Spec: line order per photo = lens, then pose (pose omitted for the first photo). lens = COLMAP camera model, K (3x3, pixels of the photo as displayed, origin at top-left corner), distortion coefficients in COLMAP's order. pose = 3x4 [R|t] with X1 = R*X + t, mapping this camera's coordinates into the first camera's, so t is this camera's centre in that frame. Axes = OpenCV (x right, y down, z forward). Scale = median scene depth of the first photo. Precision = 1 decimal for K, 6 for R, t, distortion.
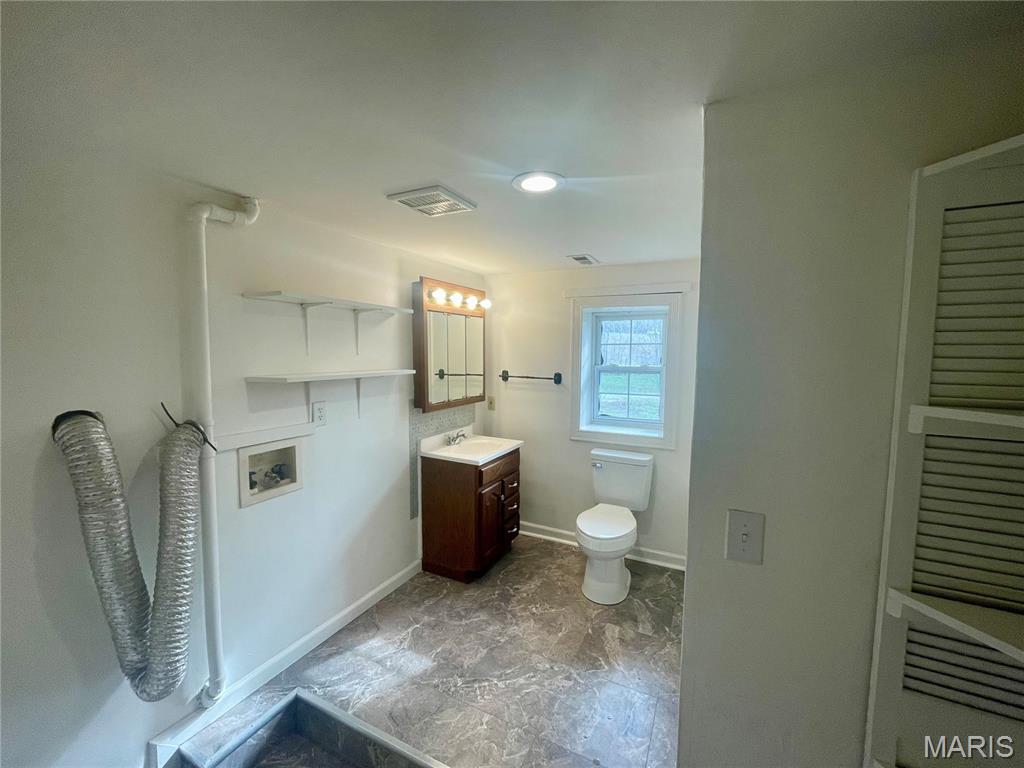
lens RADIAL K [[411.1, 0, 510.0], [0, 411.1, 383.3], [0, 0, 1]] dist [-0.003803, -0.000610]
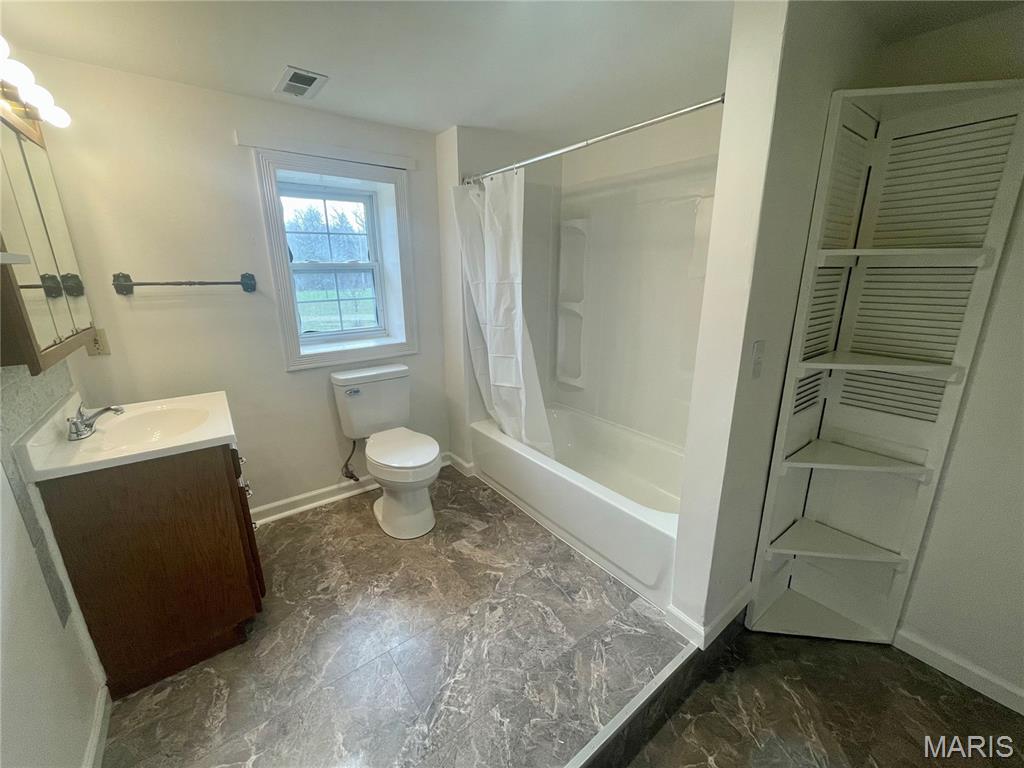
lens RADIAL K [[411.1, 0, 513.4], [0, 411.1, 383.5], [0, 0, 1]] dist [-0.003803, -0.000610]
pose [[0.437940, -0.251046, 0.863241, -0.399438], [0.081809, 0.967363, 0.239824, 0.027569], [-0.895274, -0.034408, 0.444185, 0.473586]]
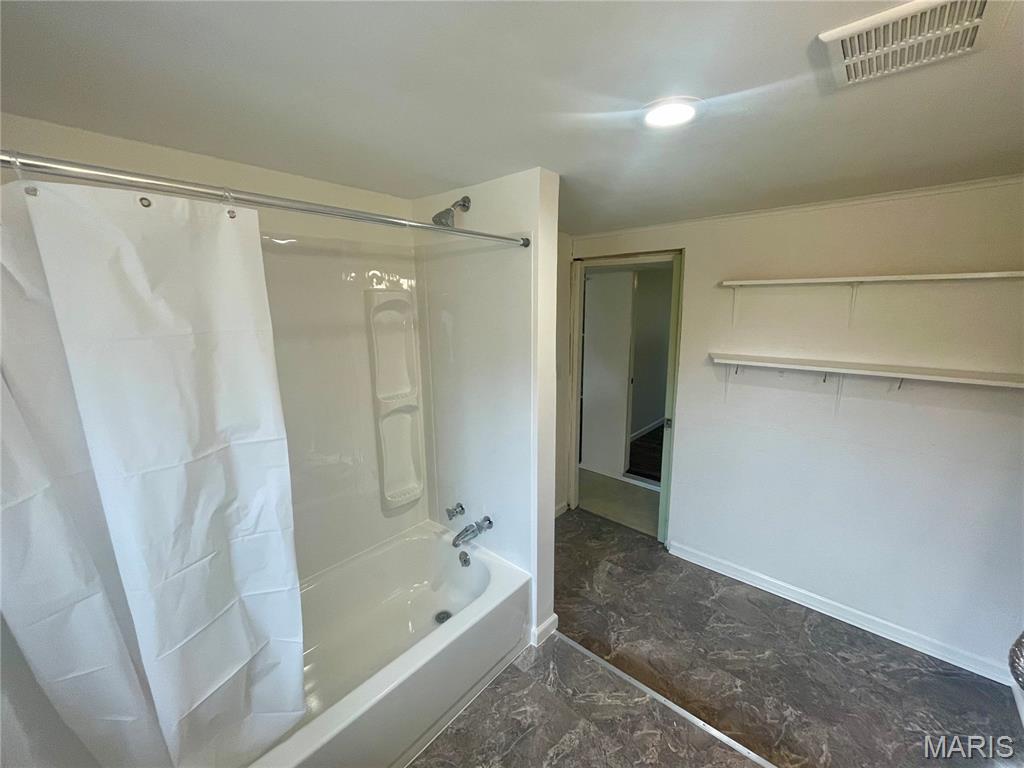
lens RADIAL K [[411.1, 0, 509.1], [0, 411.1, 384.2], [0, 0, 1]] dist [-0.003803, -0.000610]
pose [[-0.967540, -0.049331, 0.247857, 0.089114], [0.021419, 0.961227, 0.274925, -0.135986], [-0.251810, 0.271309, -0.928969, 1.183020]]
